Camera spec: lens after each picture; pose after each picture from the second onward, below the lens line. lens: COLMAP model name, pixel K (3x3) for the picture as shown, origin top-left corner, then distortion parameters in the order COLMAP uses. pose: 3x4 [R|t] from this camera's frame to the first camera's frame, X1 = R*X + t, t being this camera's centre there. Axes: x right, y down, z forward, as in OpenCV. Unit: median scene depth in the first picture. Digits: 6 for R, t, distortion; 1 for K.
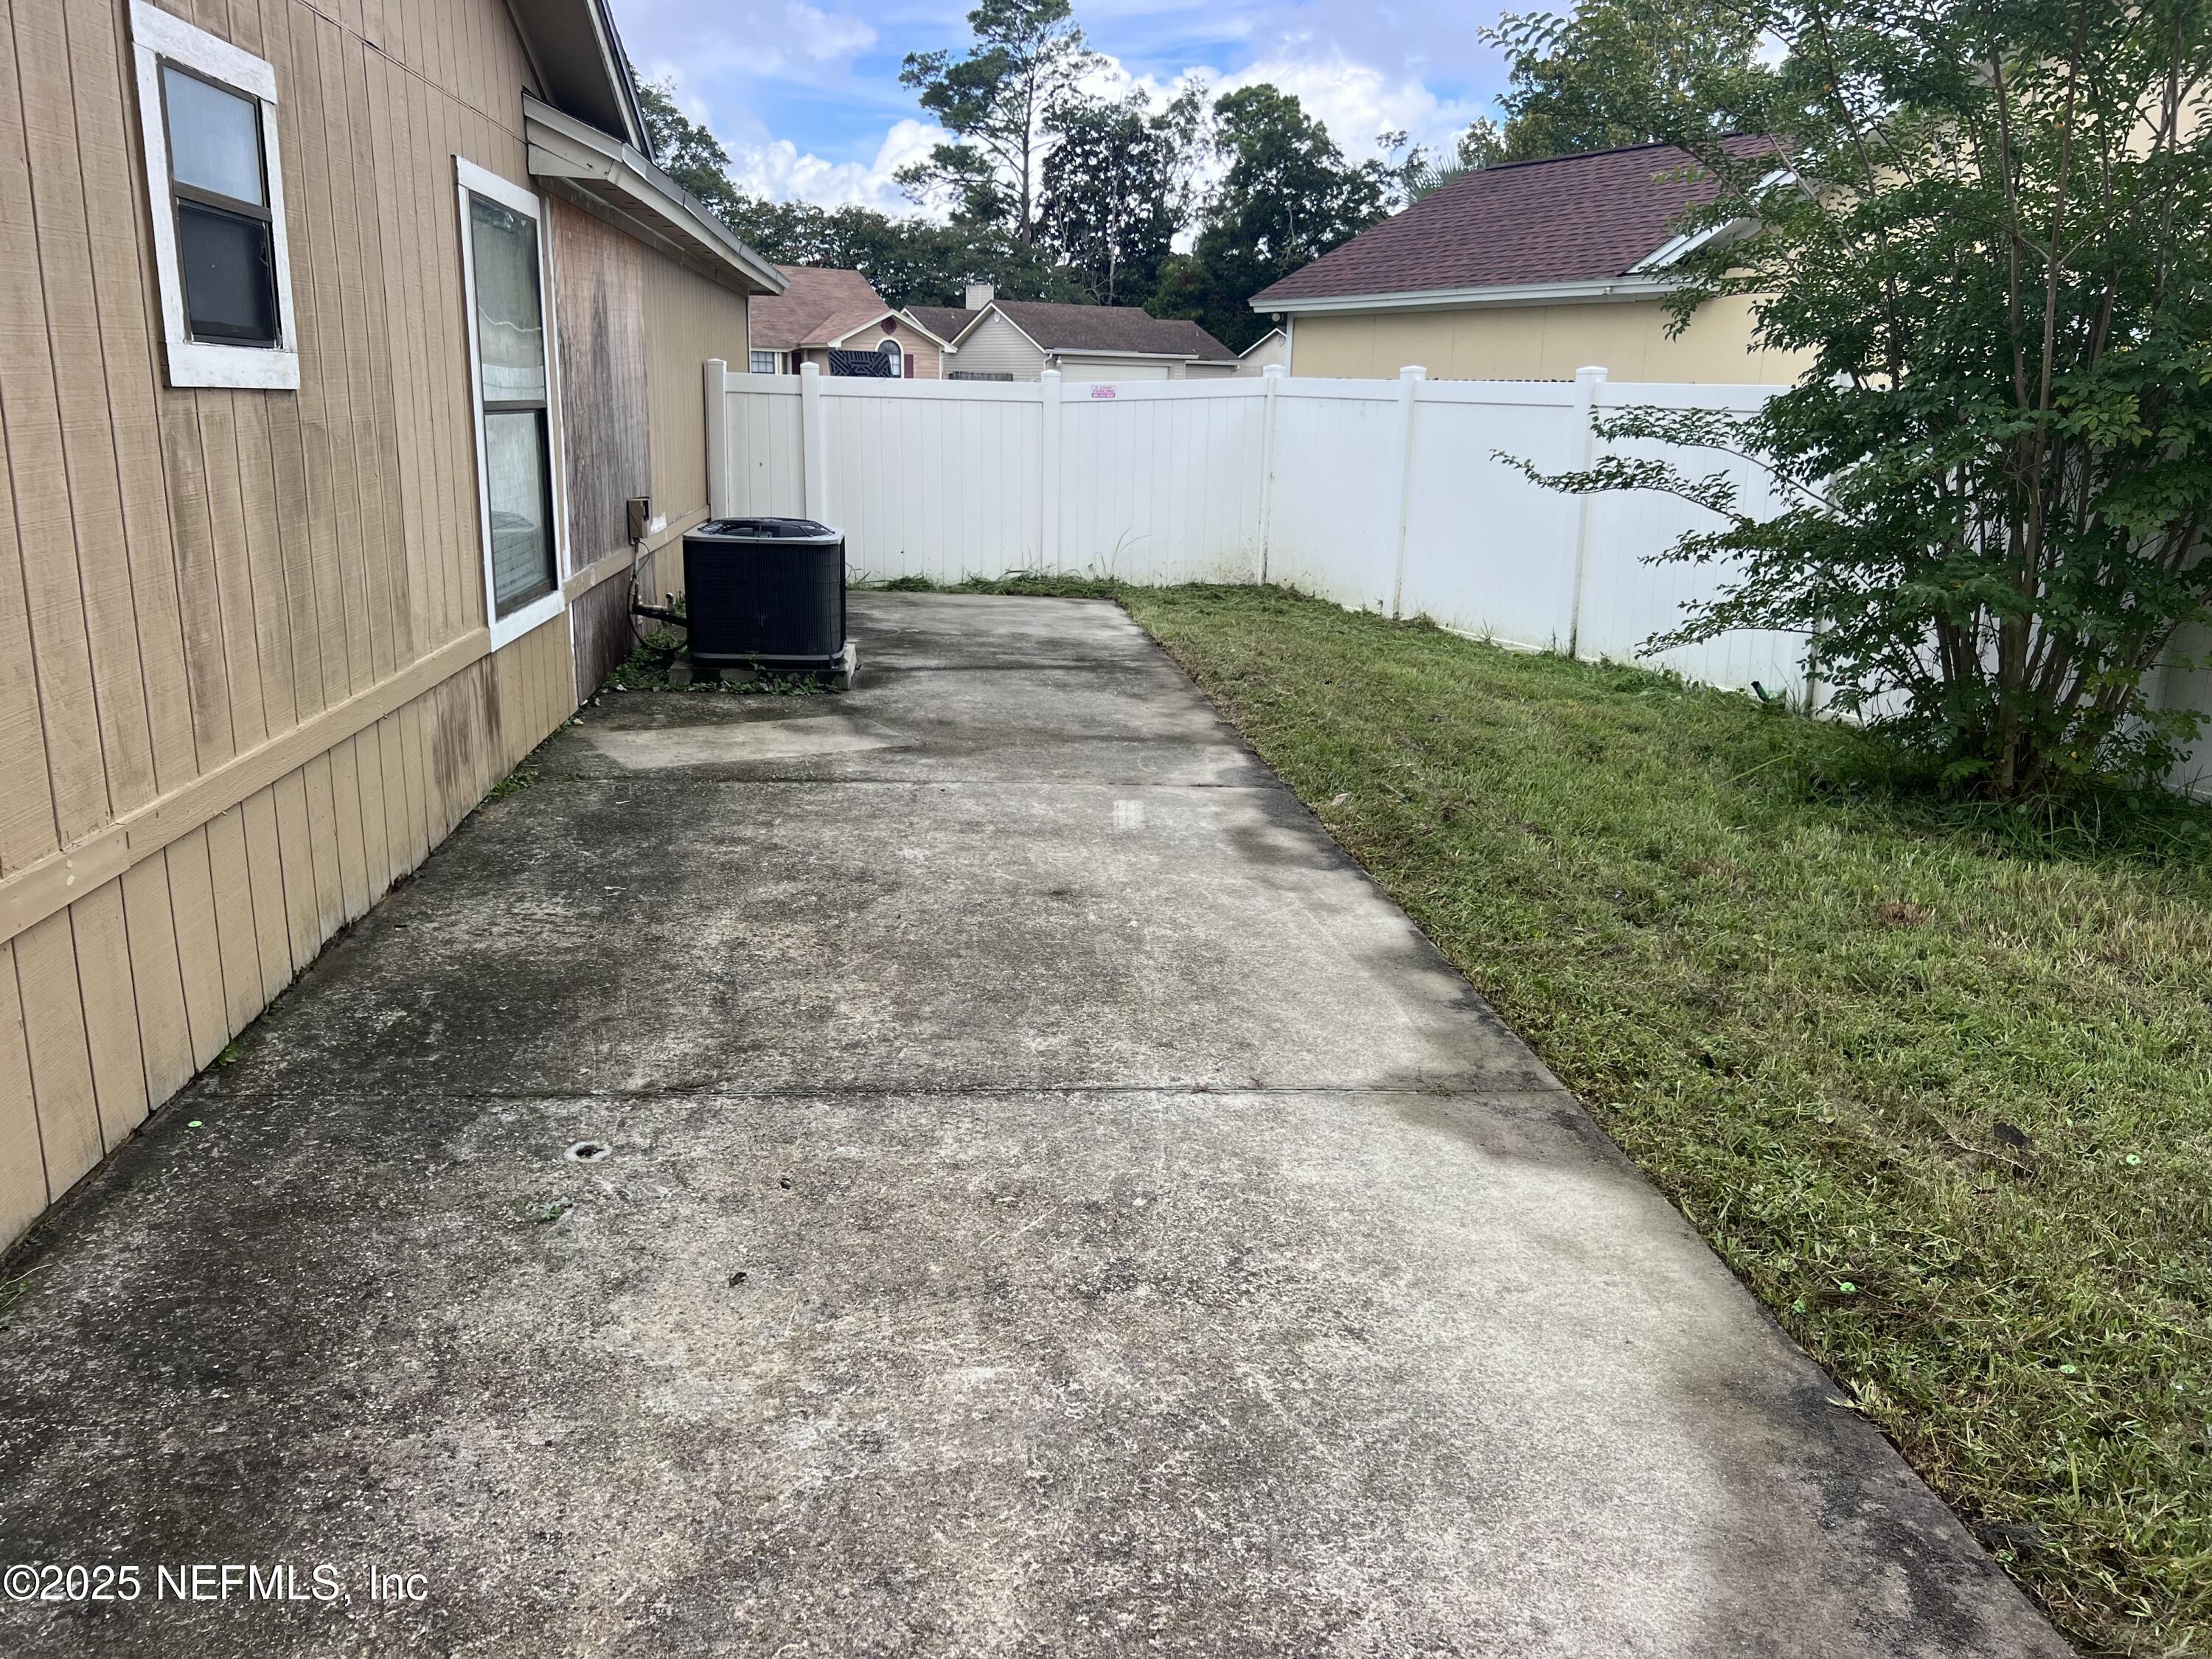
lens RADIAL K [[1654.8, 0, 1129.2], [0, 1654.8, 816.5], [0, 0, 1]] dist [0.046527, -0.054318]
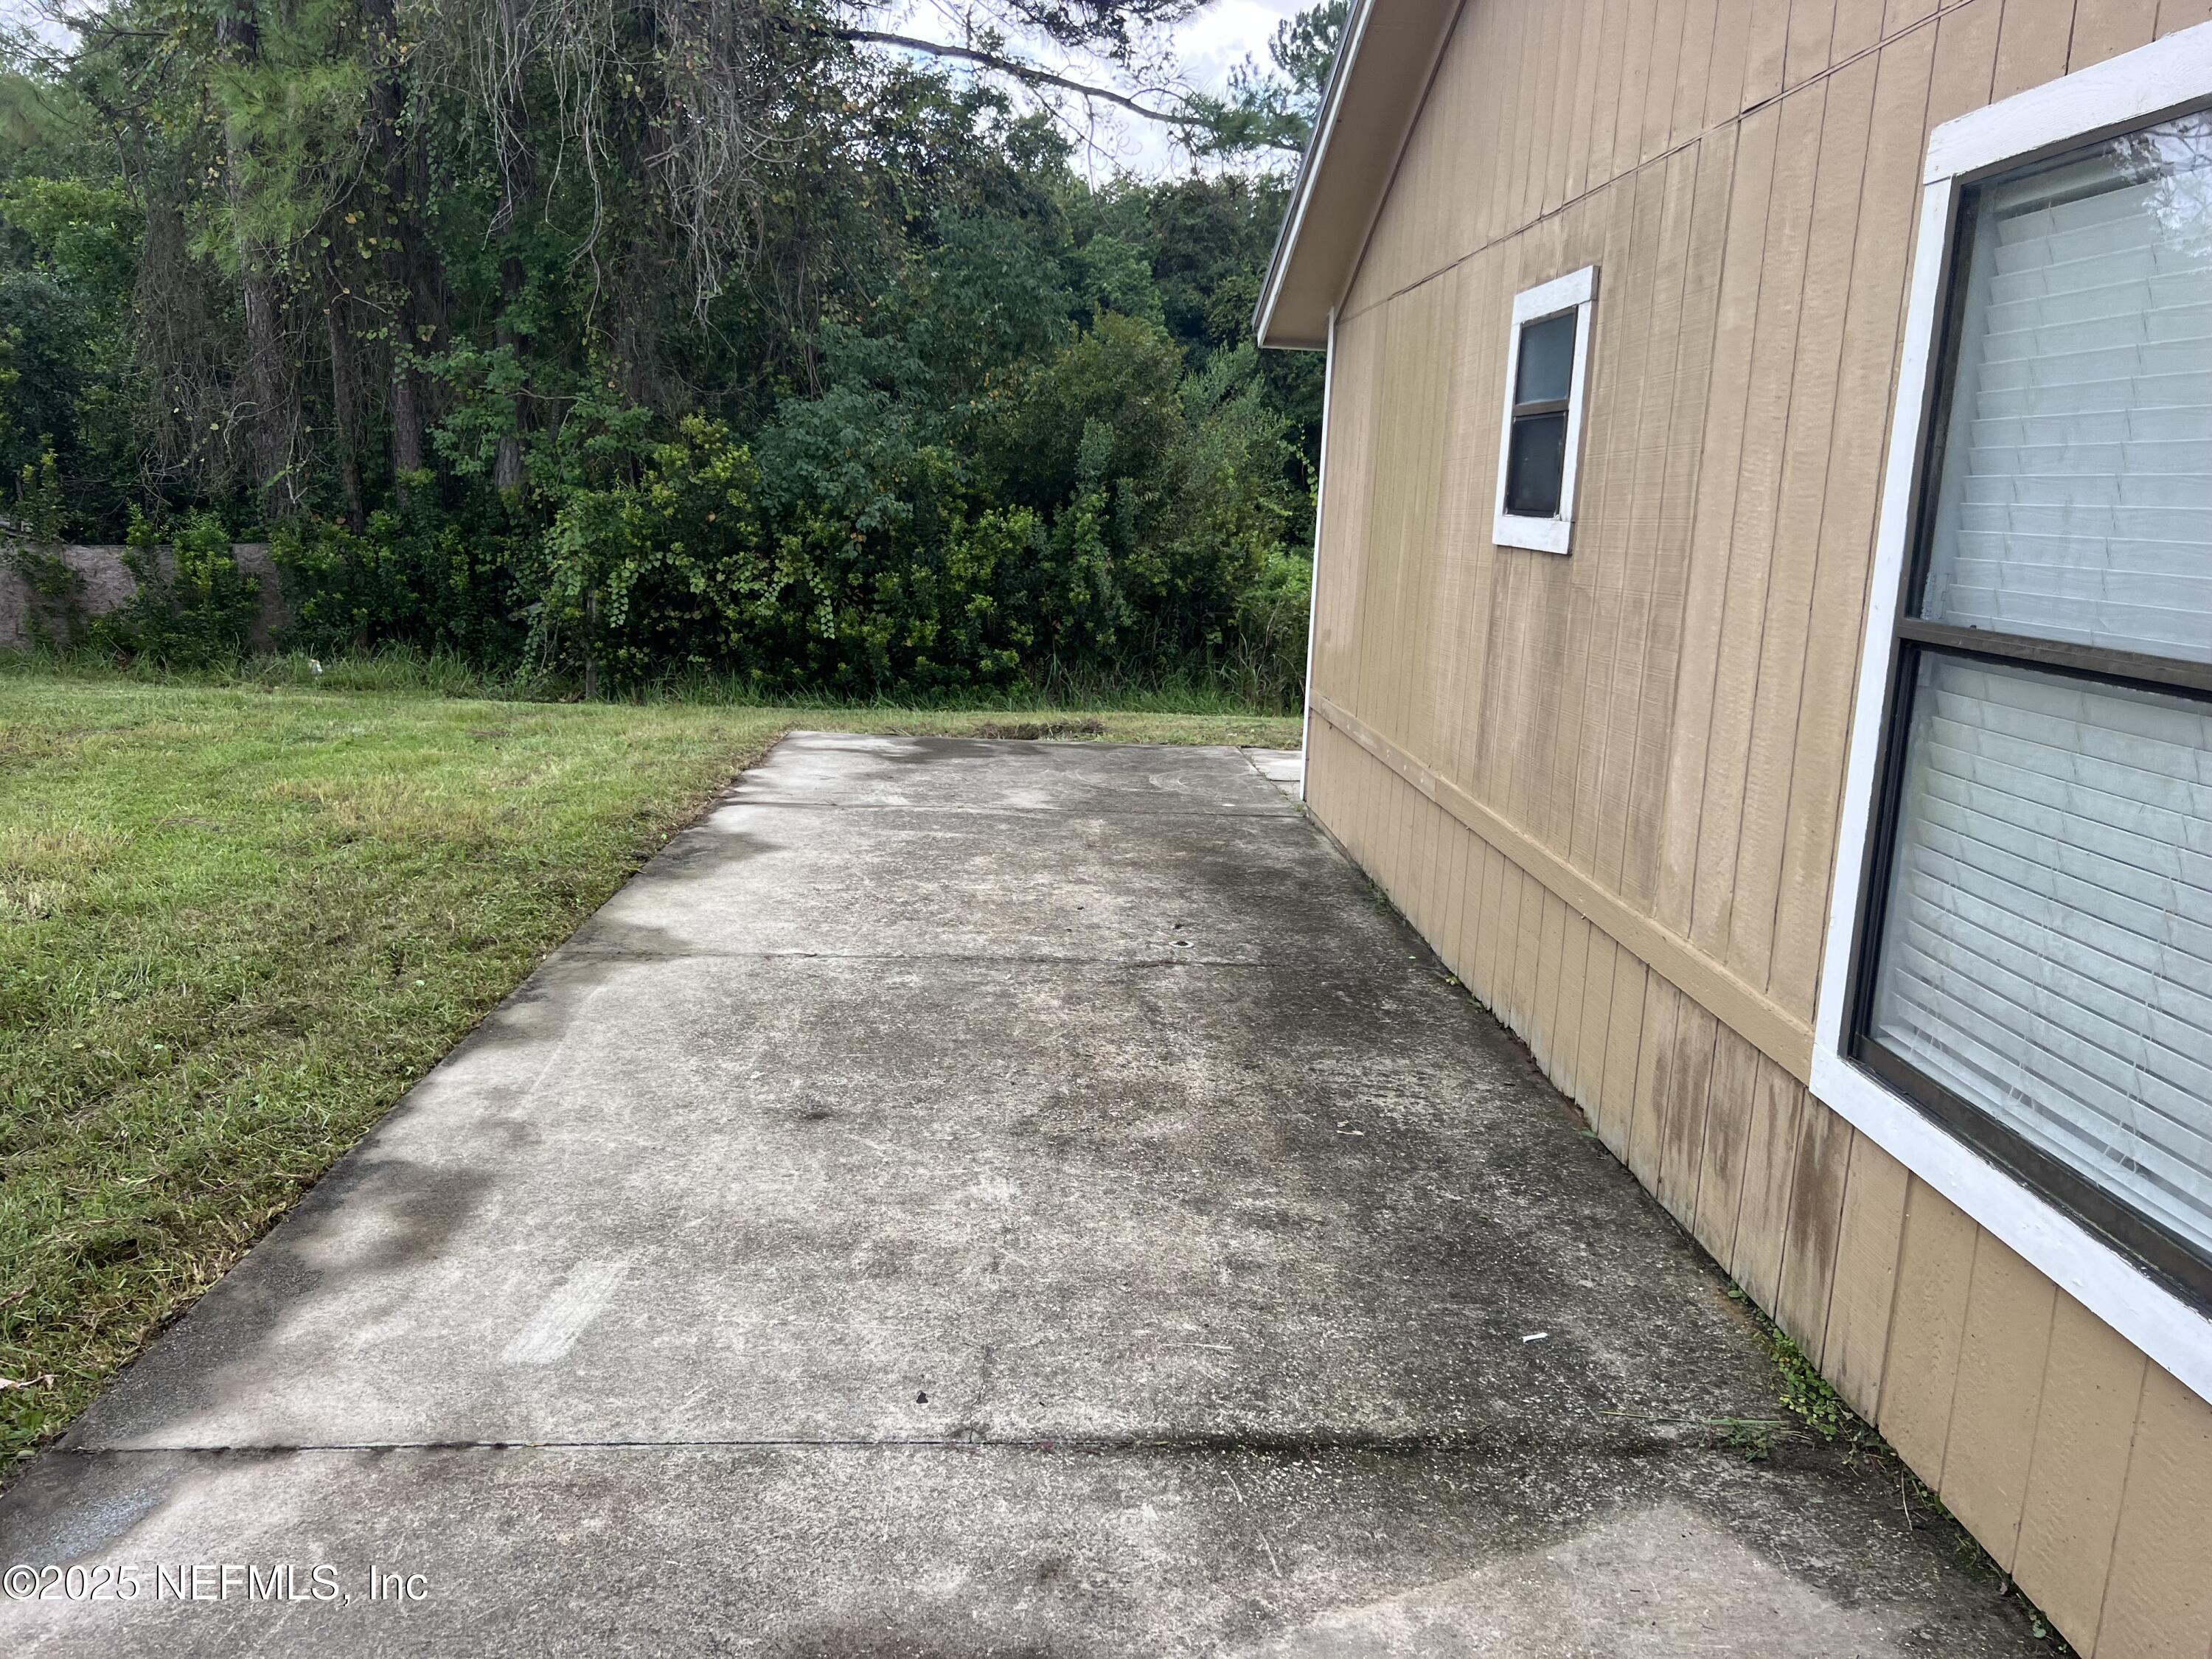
lens RADIAL K [[1654.8, 0, 1108.2], [0, 1654.8, 842.9], [0, 0, 1]] dist [0.046527, -0.054318]
pose [[-0.994989, -0.083469, 0.055036, -0.262601], [-0.050928, 0.896831, 0.439432, -0.527071], [-0.086037, 0.434427, -0.896588, 2.000678]]
